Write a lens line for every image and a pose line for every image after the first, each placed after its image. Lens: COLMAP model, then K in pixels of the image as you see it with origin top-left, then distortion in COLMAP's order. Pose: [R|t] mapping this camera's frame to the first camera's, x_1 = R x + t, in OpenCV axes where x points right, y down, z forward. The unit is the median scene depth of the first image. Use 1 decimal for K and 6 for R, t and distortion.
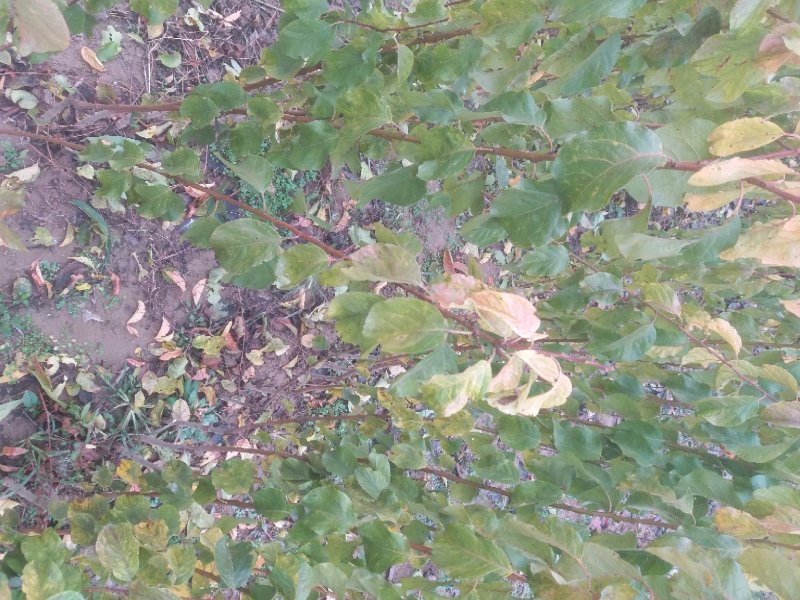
lens RADIAL K [[659.1, 0, 396.5], [0, 659.1, 306.6], [0, 0, 1]] dist [0.009738, -0.063154]
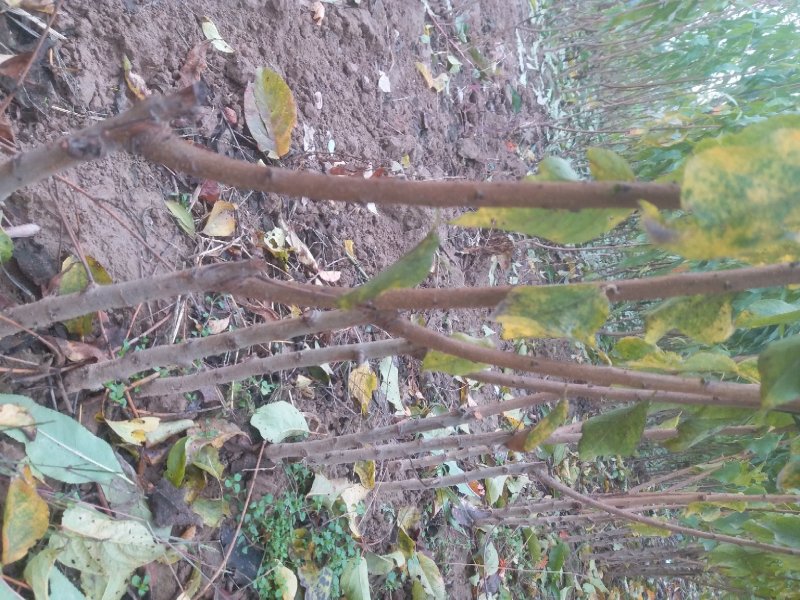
lens RADIAL K [[659.1, 0, 394.7], [0, 659.1, 299.0], [0, 0, 1]] dist [0.009738, -0.063154]
pose [[0.931247, 0.269272, 0.245503, -0.346947], [-0.064133, 0.784340, -0.617007, -0.110571], [-0.358701, 0.558841, 0.747683, 0.640930]]
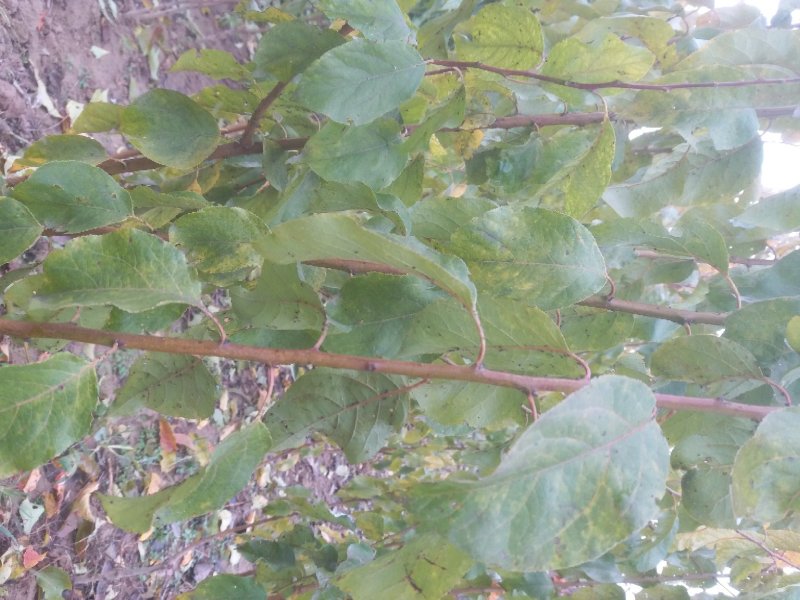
lens RADIAL K [[659.1, 0, 396.5], [0, 659.1, 300.4], [0, 0, 1]] dist [0.009738, -0.063154]
pose [[0.796465, -0.031611, 0.603858, -0.214665], [0.142146, 0.980436, -0.136161, -0.111212], [-0.587740, 0.194283, 0.785376, 0.357487]]
